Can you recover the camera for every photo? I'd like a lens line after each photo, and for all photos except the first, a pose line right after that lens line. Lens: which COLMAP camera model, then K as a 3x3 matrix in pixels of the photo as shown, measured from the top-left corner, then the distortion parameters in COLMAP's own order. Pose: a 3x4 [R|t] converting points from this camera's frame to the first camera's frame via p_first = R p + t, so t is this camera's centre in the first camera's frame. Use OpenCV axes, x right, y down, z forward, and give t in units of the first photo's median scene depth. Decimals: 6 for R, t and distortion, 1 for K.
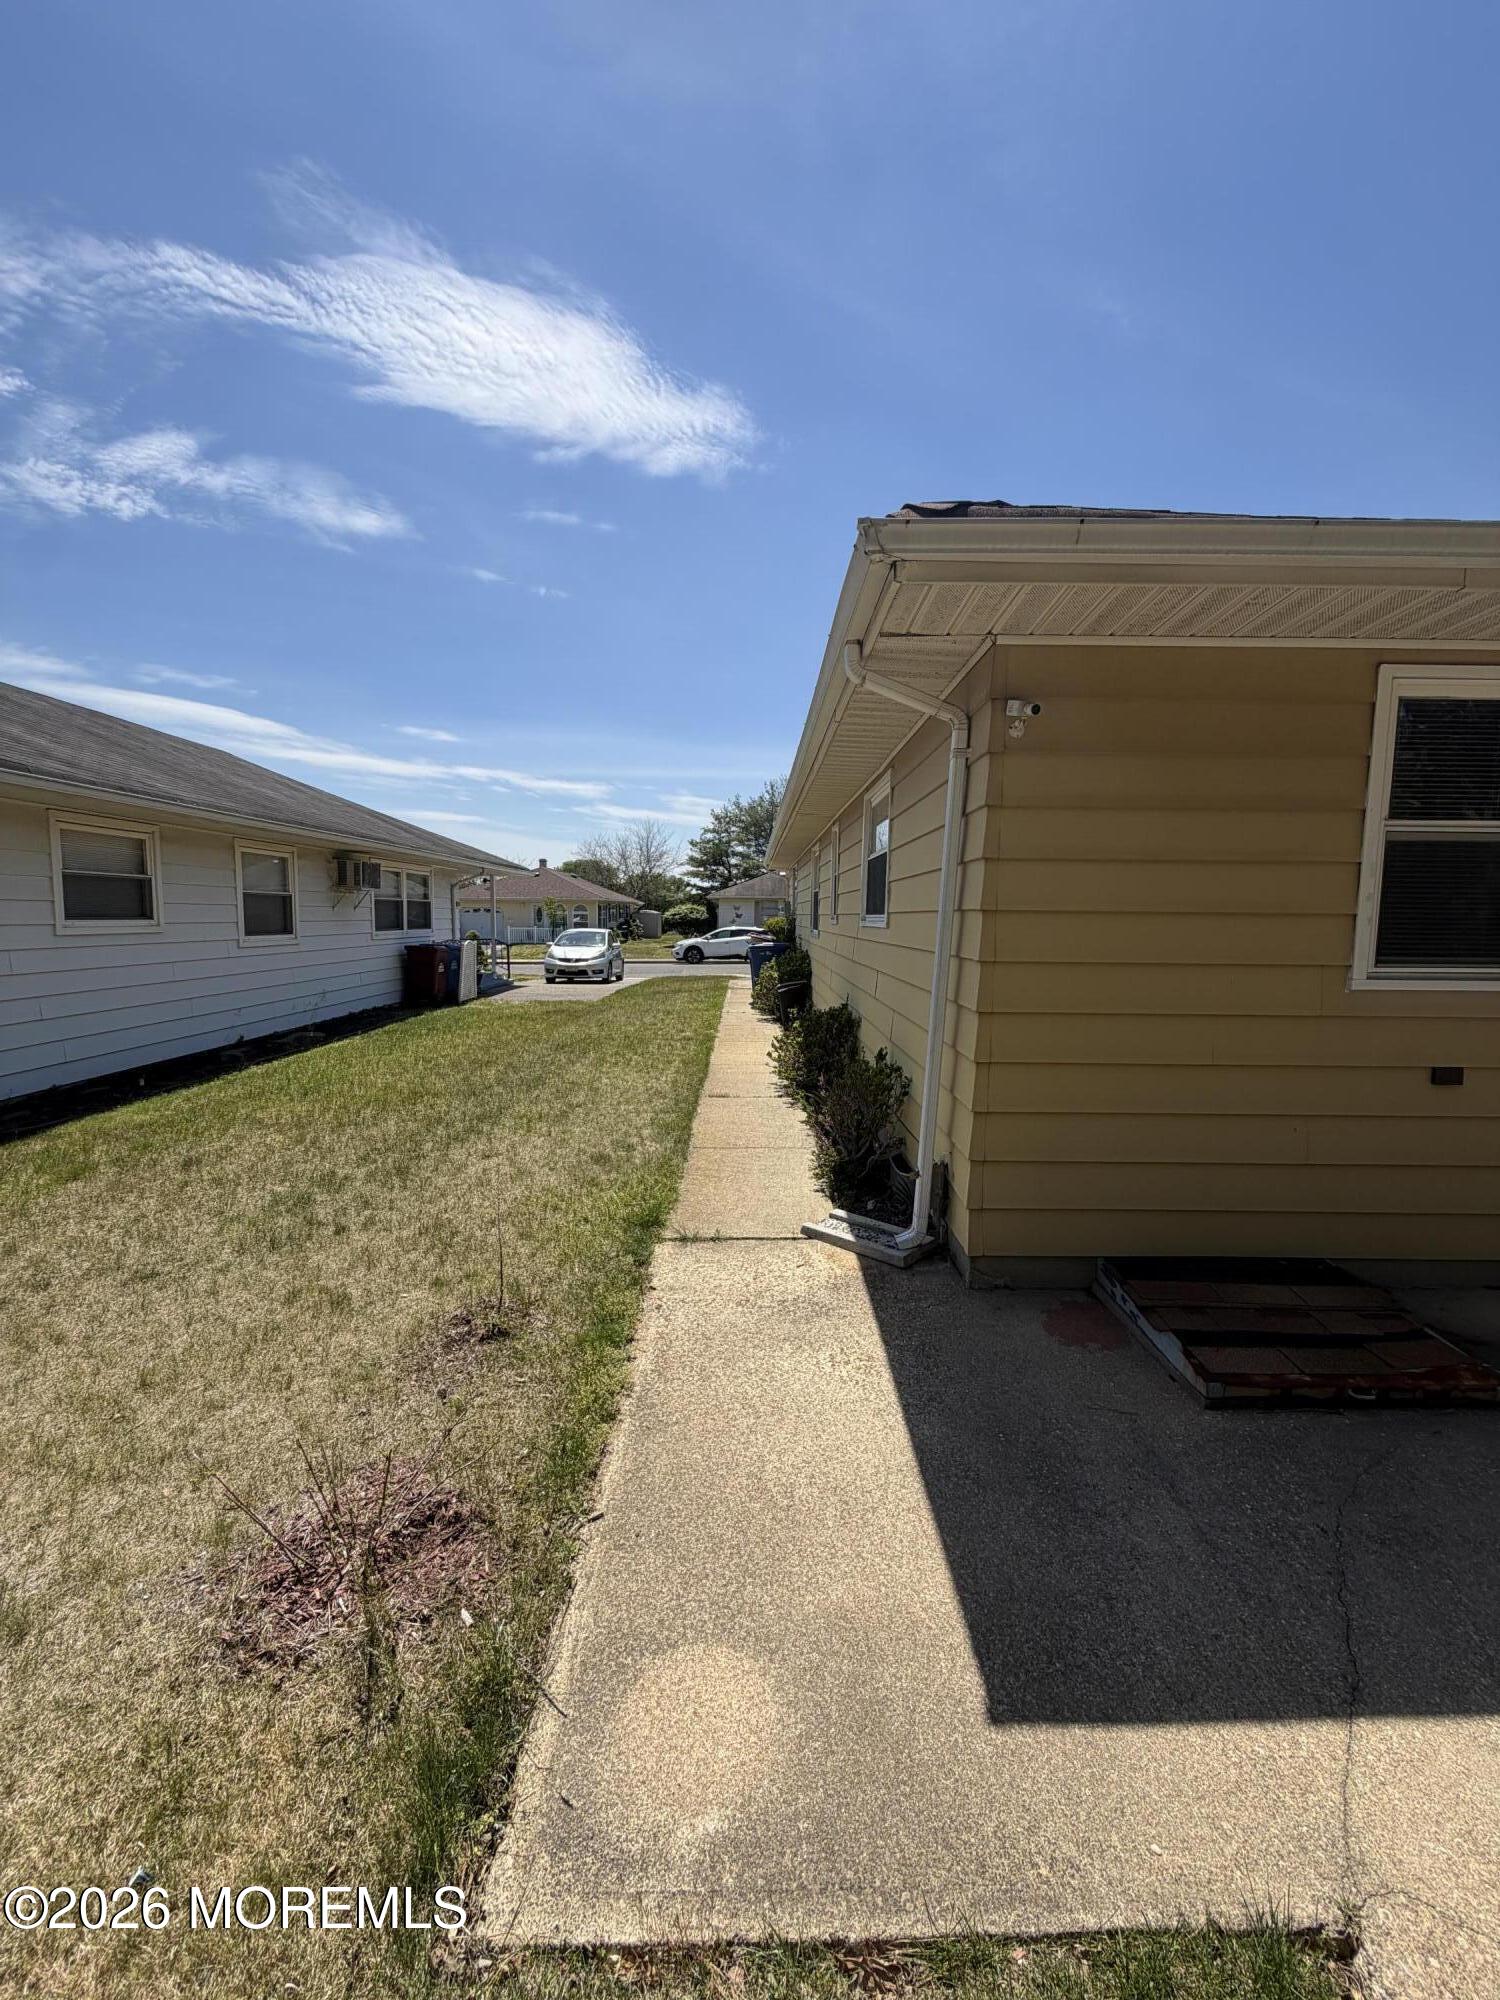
lens RADIAL K [[794.5, 0, 749.9], [0, 794.5, 993.7], [0, 0, 1]] dist [-0.000963, -0.000018]
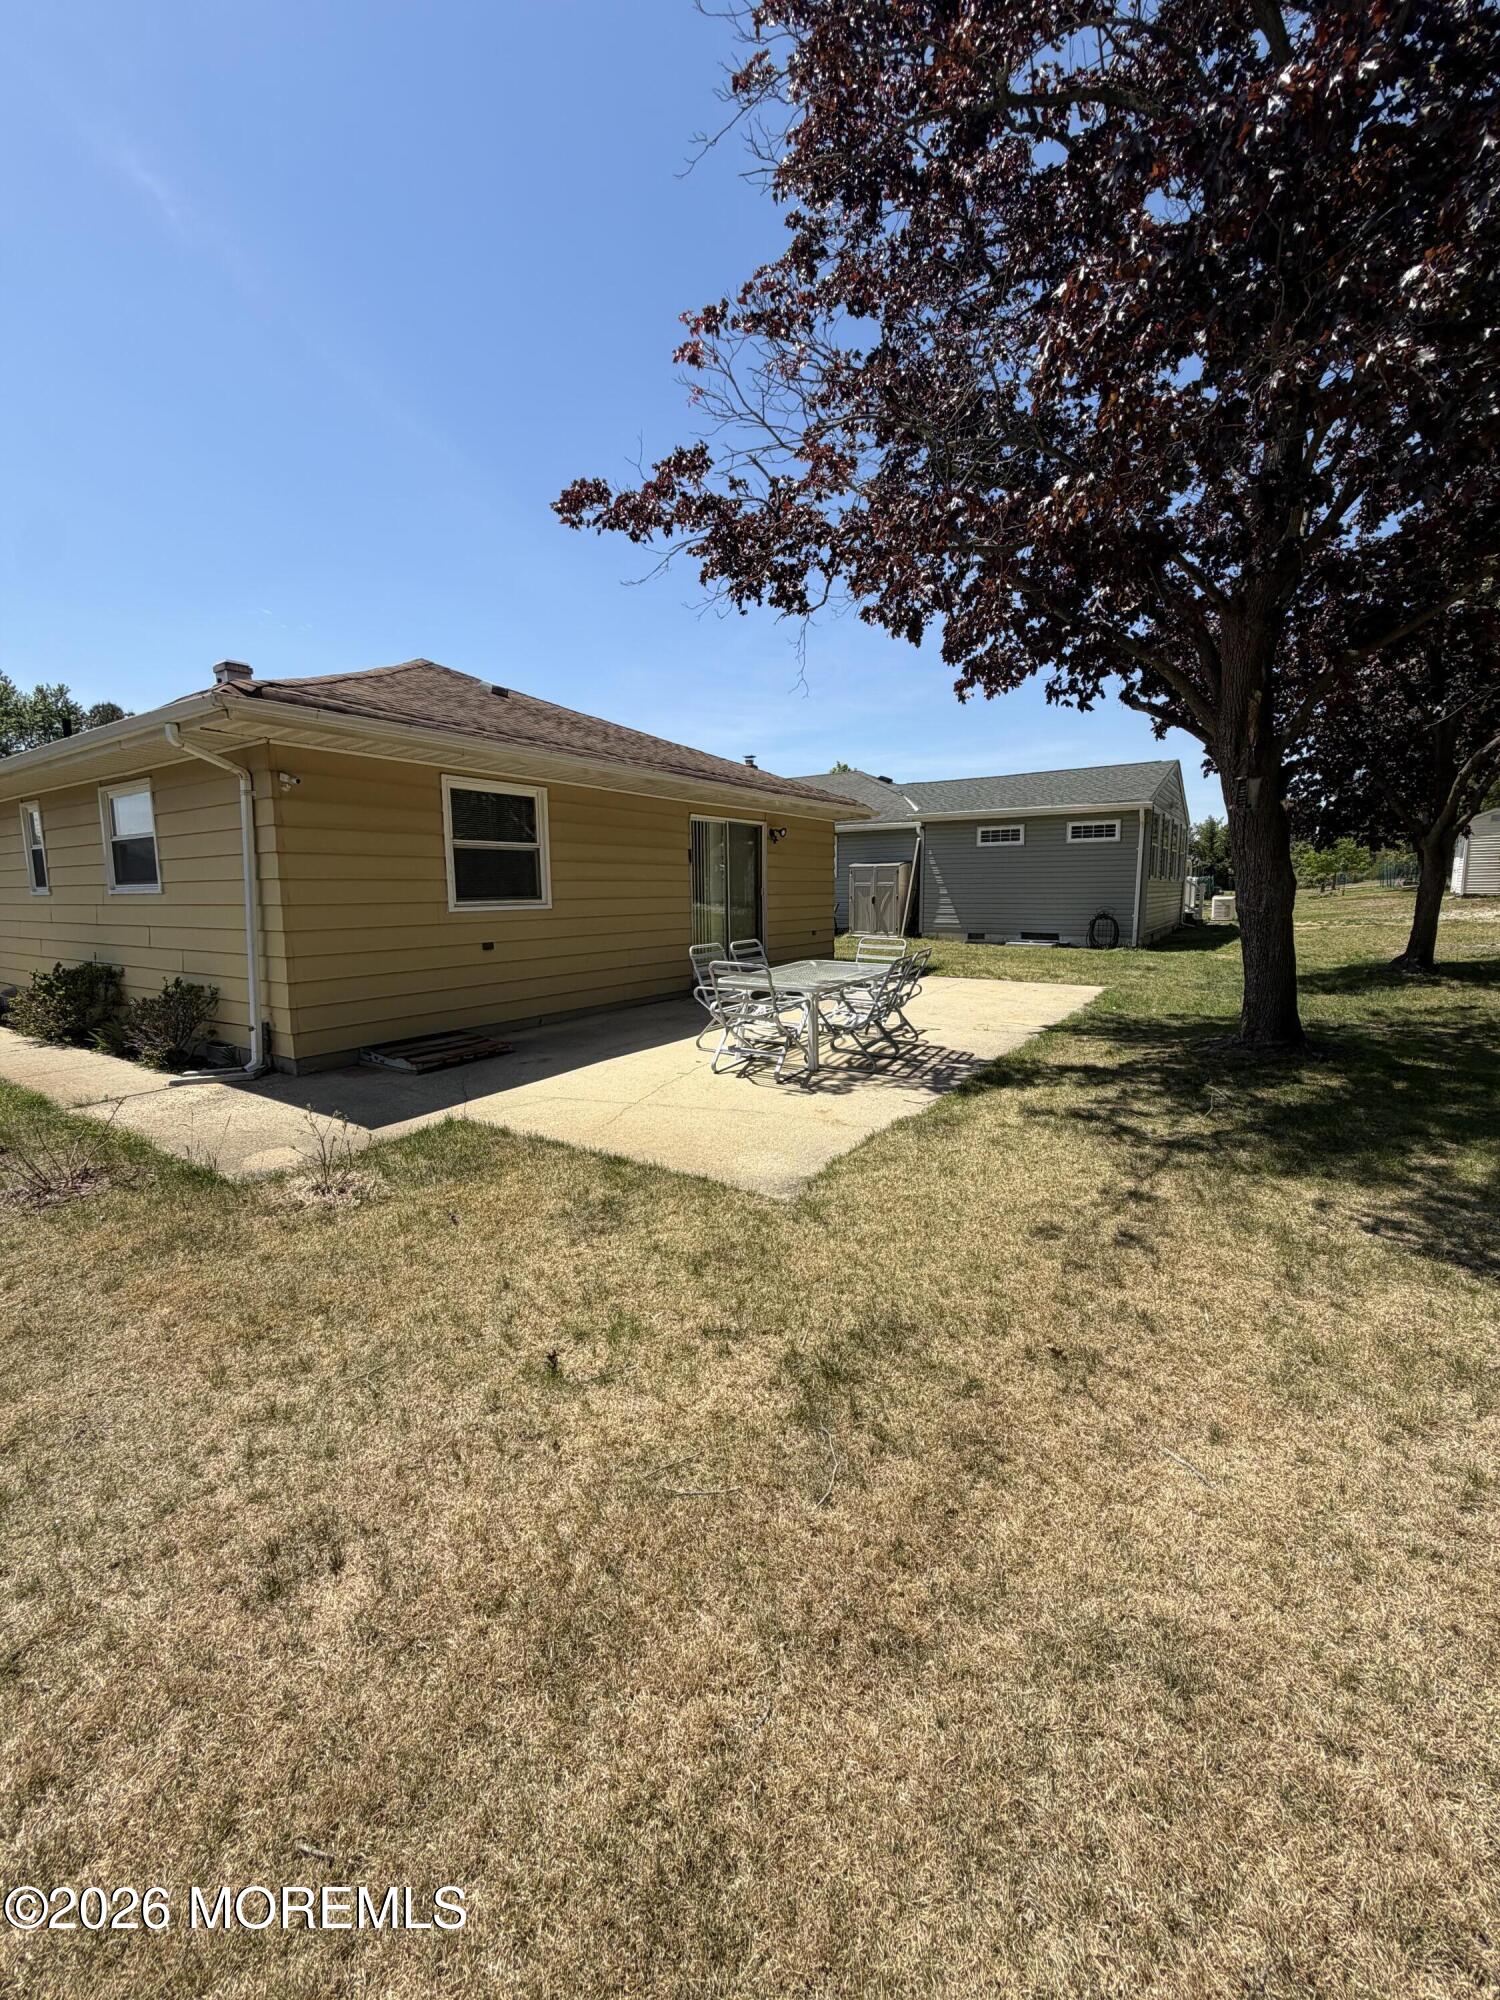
lens RADIAL K [[794.5, 0, 749.9], [0, 794.5, 993.7], [0, 0, 1]] dist [-0.000963, -0.000018]
pose [[0.555100, -0.128102, 0.821860, -0.698952], [0.094785, 0.991375, 0.090505, 0.106651], [-0.826365, 0.027661, 0.562454, -1.035617]]
